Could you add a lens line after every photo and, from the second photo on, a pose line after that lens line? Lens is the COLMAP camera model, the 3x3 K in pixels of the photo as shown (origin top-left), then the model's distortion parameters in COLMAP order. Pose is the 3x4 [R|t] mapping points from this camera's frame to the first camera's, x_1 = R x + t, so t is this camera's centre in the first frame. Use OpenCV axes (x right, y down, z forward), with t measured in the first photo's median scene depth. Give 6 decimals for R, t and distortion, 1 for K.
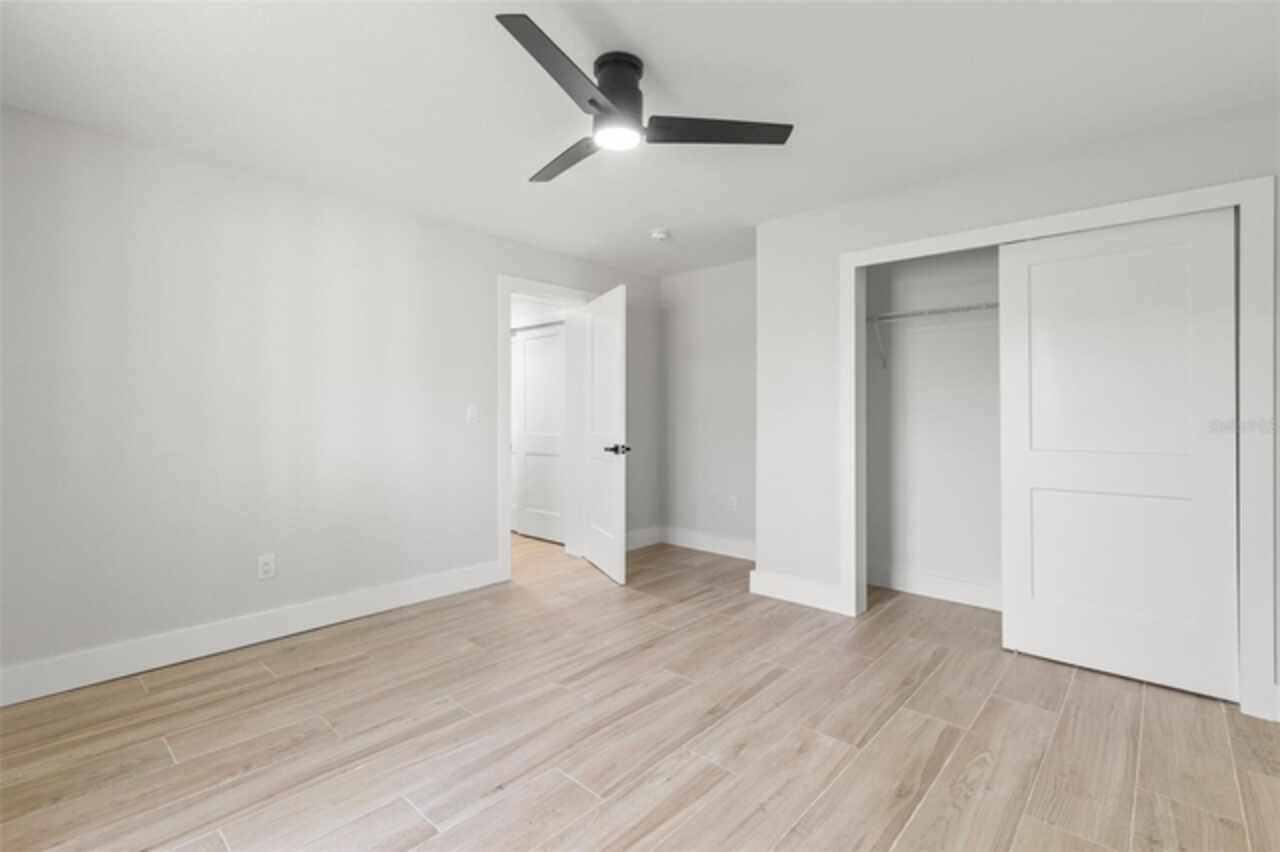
lens RADIAL K [[578.4, 0, 639.2], [0, 578.4, 419.0], [0, 0, 1]] dist [0.000499, 0.000117]
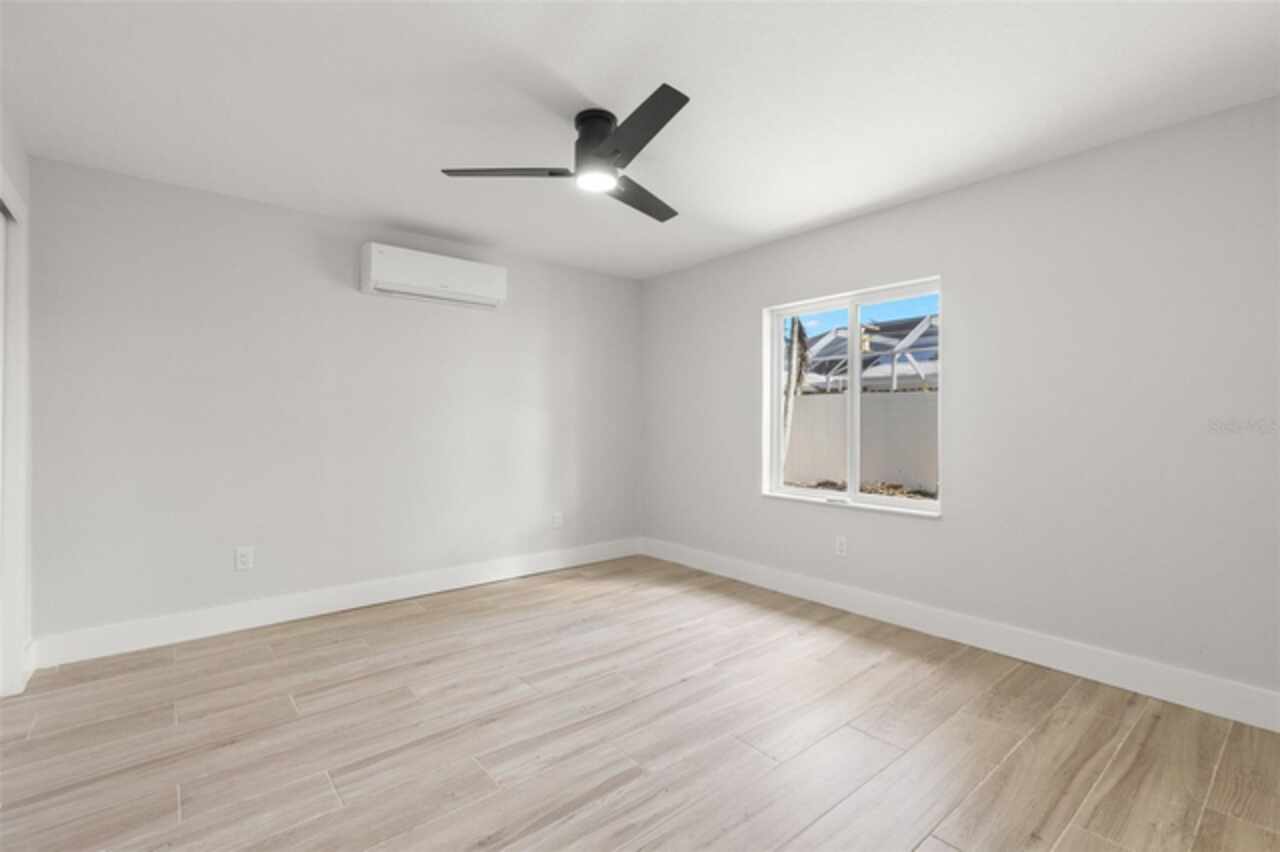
lens RADIAL K [[578.4, 0, 641.1], [0, 578.4, 421.3], [0, 0, 1]] dist [0.000499, 0.000117]
pose [[-0.990769, -0.005770, 0.135441, -0.279852], [-0.003862, 0.999890, 0.014351, -0.022650], [-0.135509, 0.013695, -0.990681, 2.091055]]
